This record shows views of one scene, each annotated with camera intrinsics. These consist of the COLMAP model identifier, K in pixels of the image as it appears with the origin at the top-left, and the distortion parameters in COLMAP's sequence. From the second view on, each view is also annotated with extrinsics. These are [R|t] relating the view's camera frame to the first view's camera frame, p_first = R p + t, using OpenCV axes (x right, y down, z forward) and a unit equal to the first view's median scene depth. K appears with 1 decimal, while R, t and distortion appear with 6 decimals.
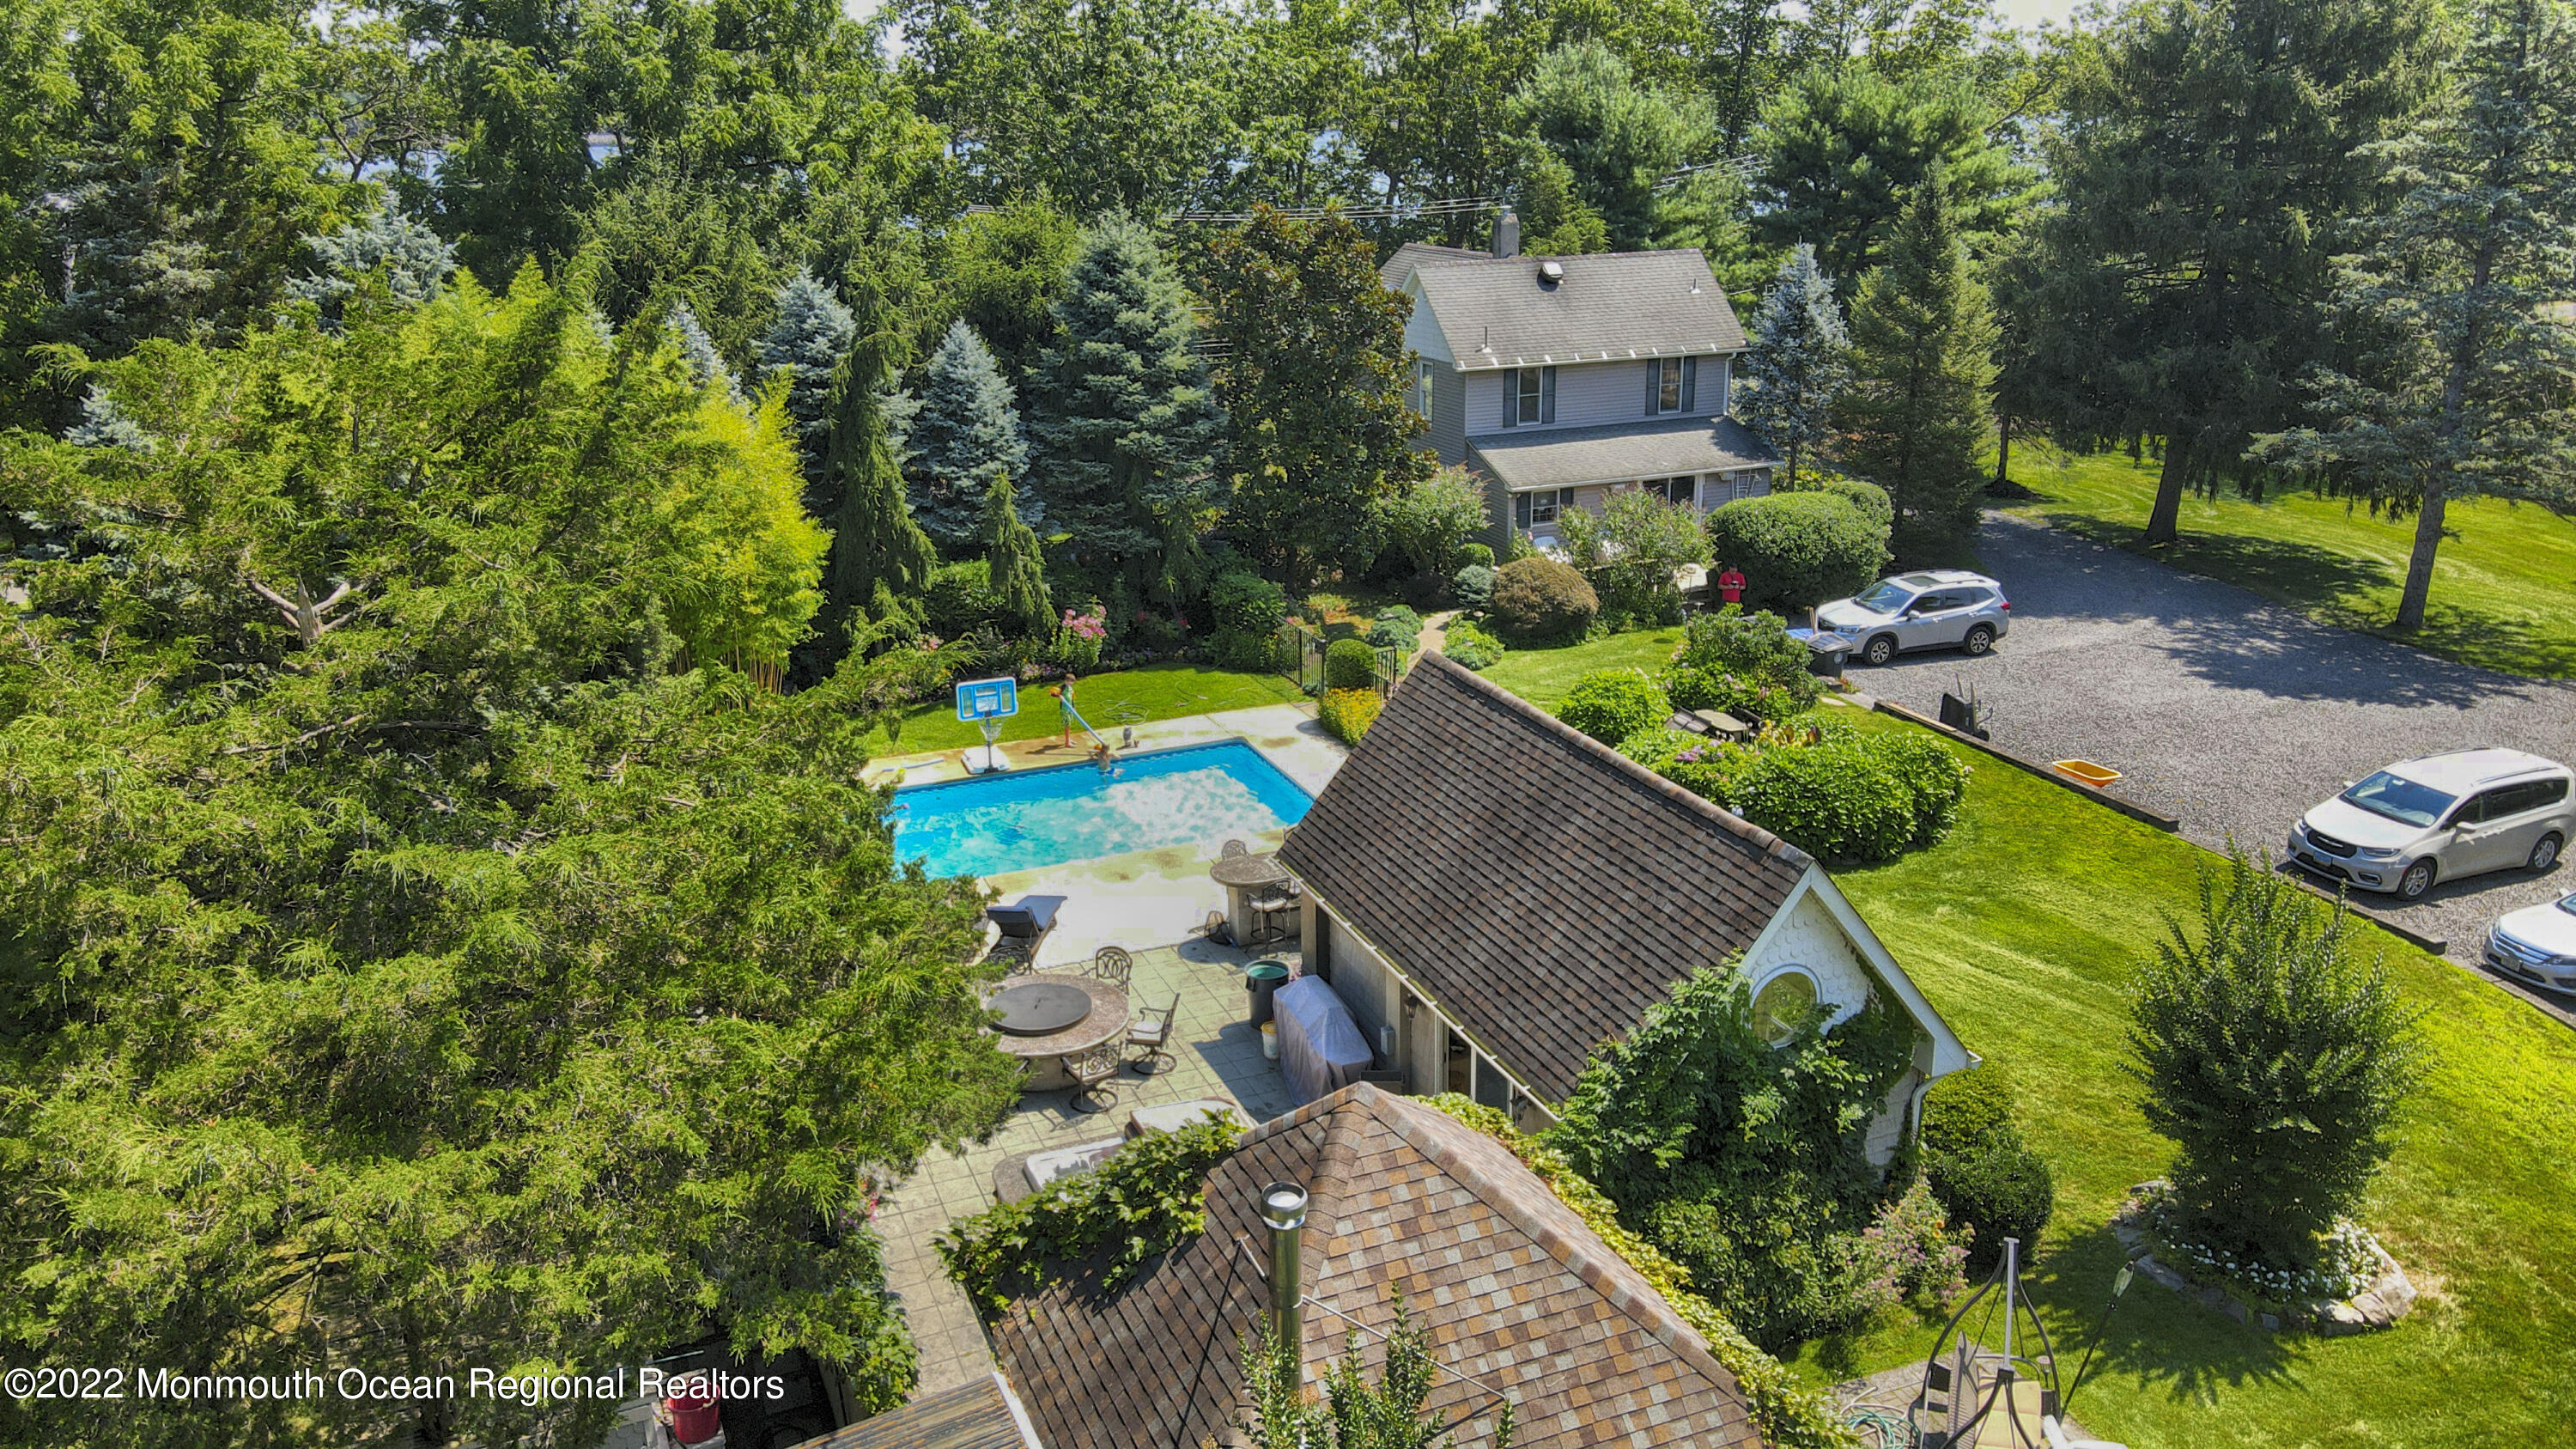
lens RADIAL K [[1902.7, 0, 1266.8], [0, 1902.7, 728.3], [0, 0, 1]] dist [-0.030087, 0.063198]
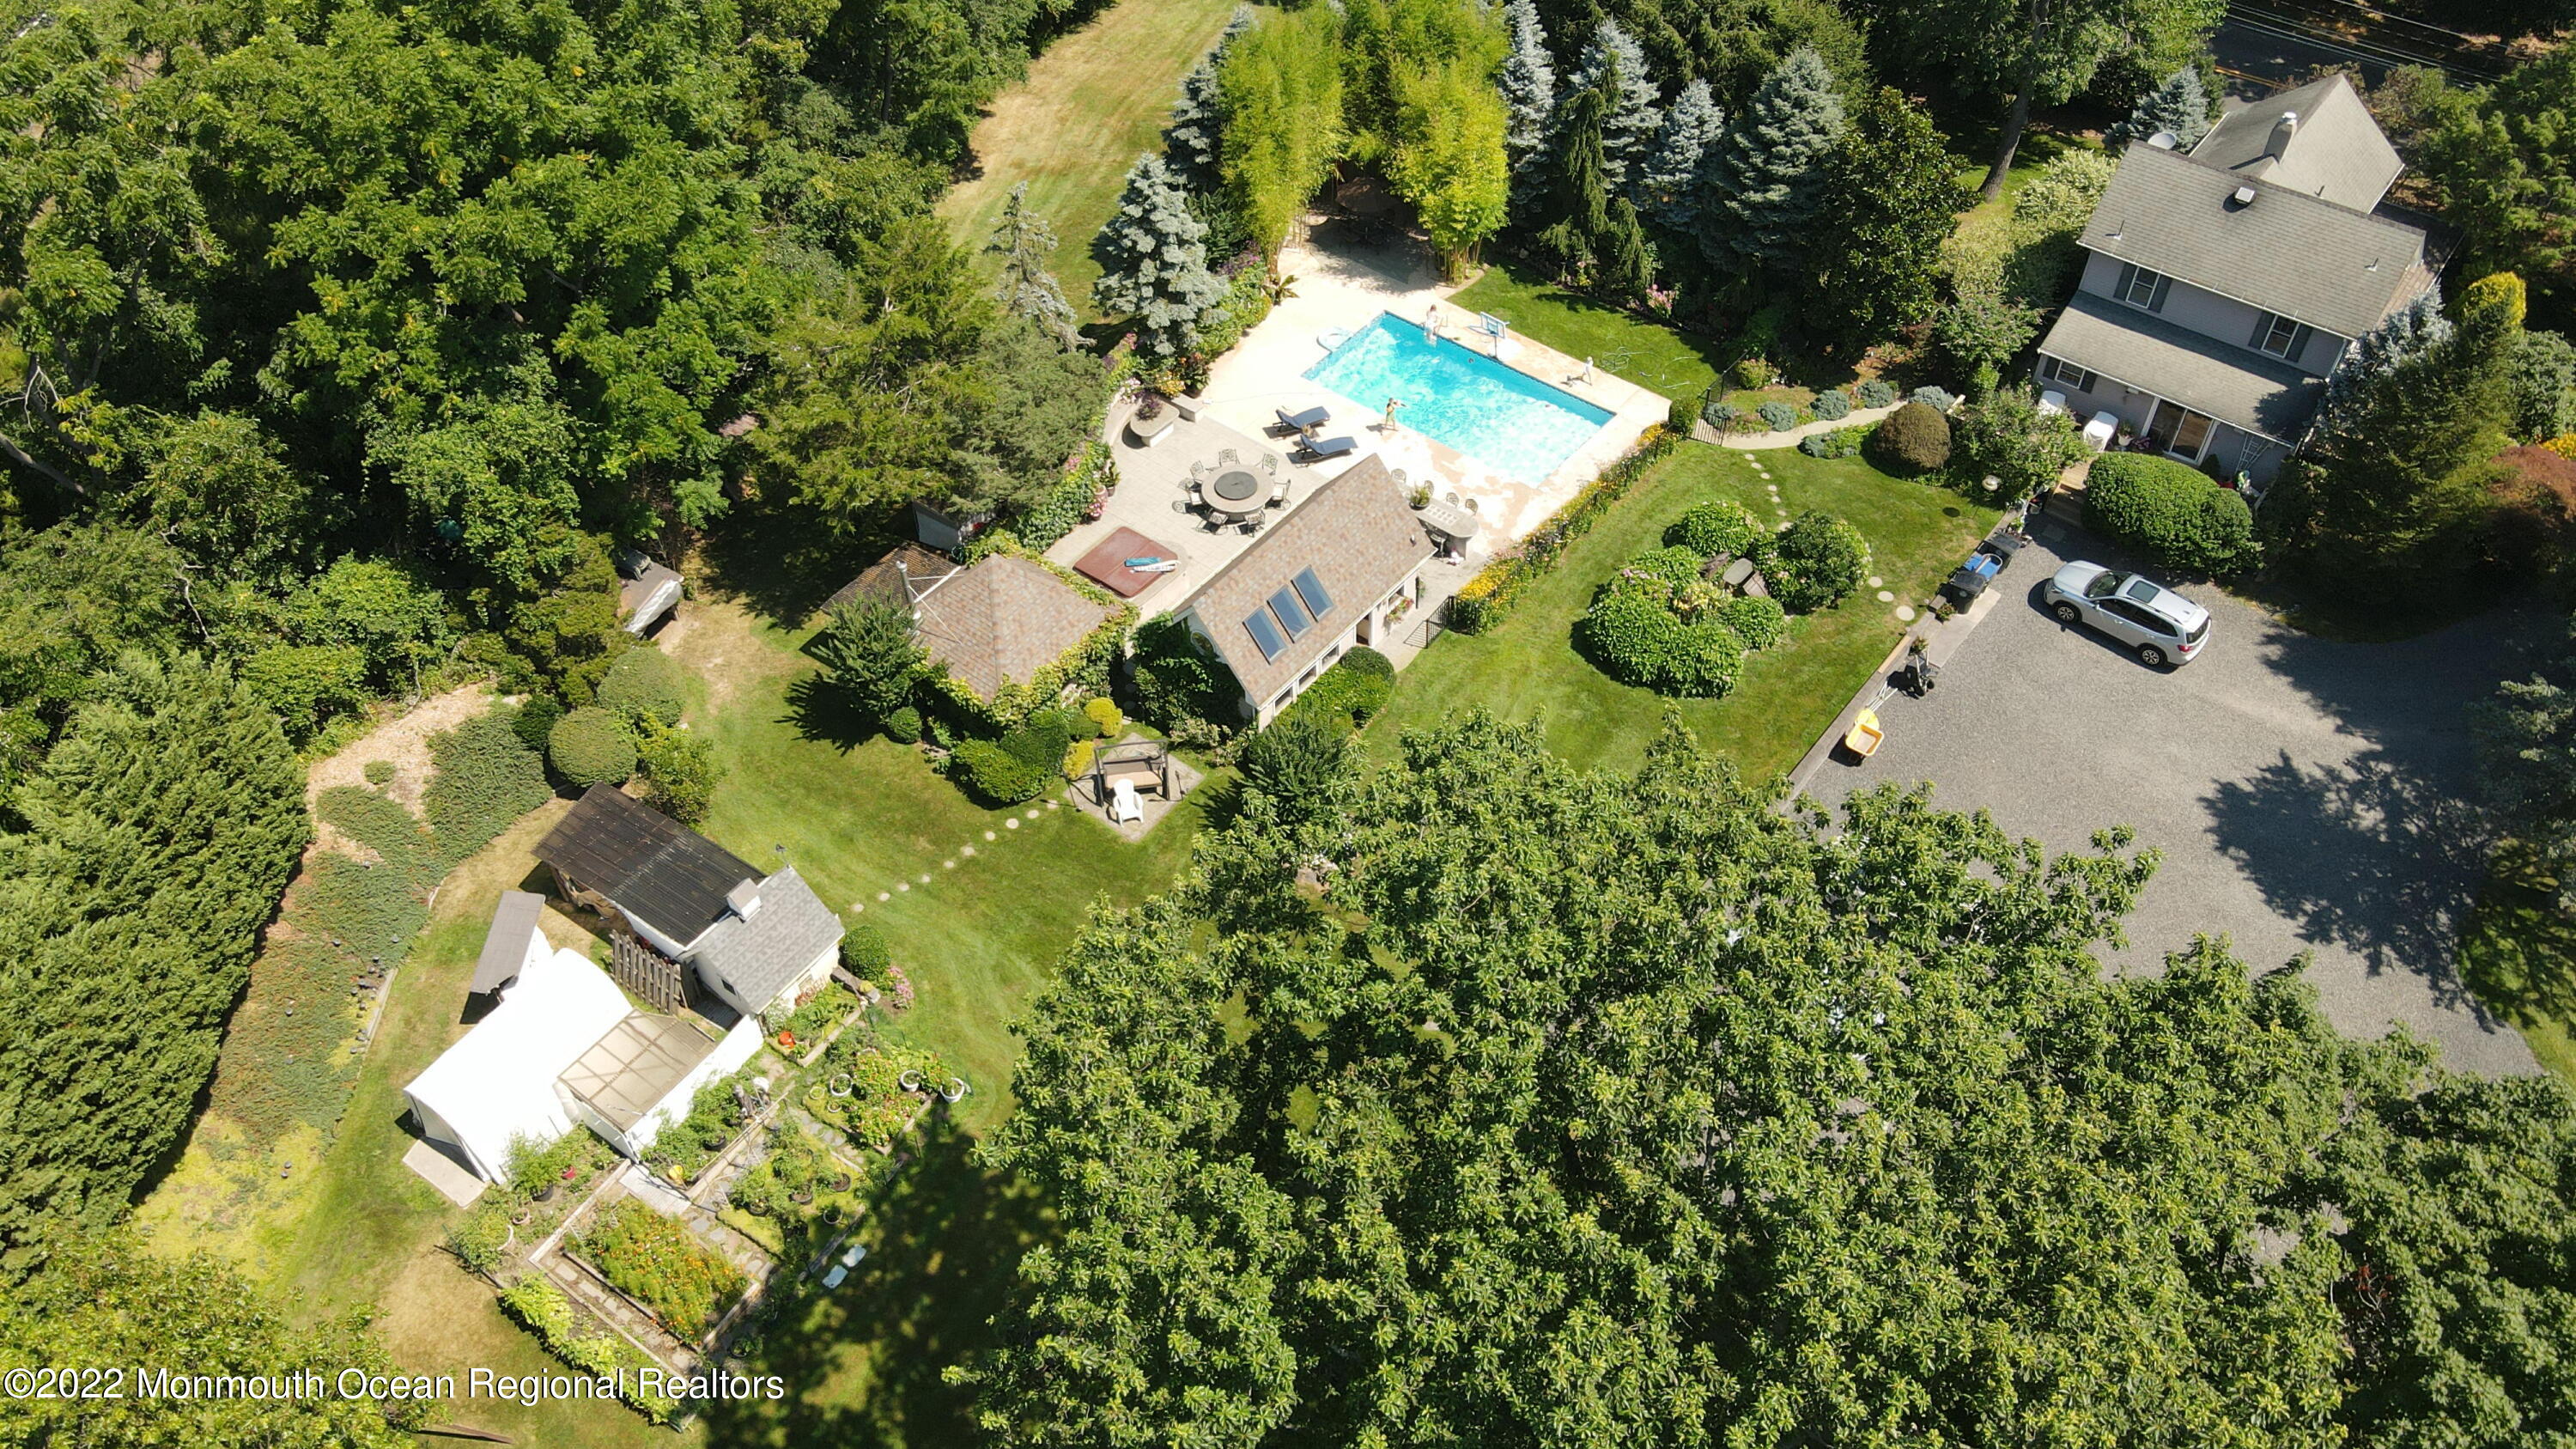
lens RADIAL K [[1902.7, 0, 1266.8], [0, 1902.7, 728.3], [0, 0, 1]] dist [-0.030087, 0.063198]
pose [[0.474421, 0.654289, -0.588923, 0.937795], [-0.251988, 0.741947, 0.621303, -0.700398], [0.843461, -0.146358, 0.516868, -0.181927]]
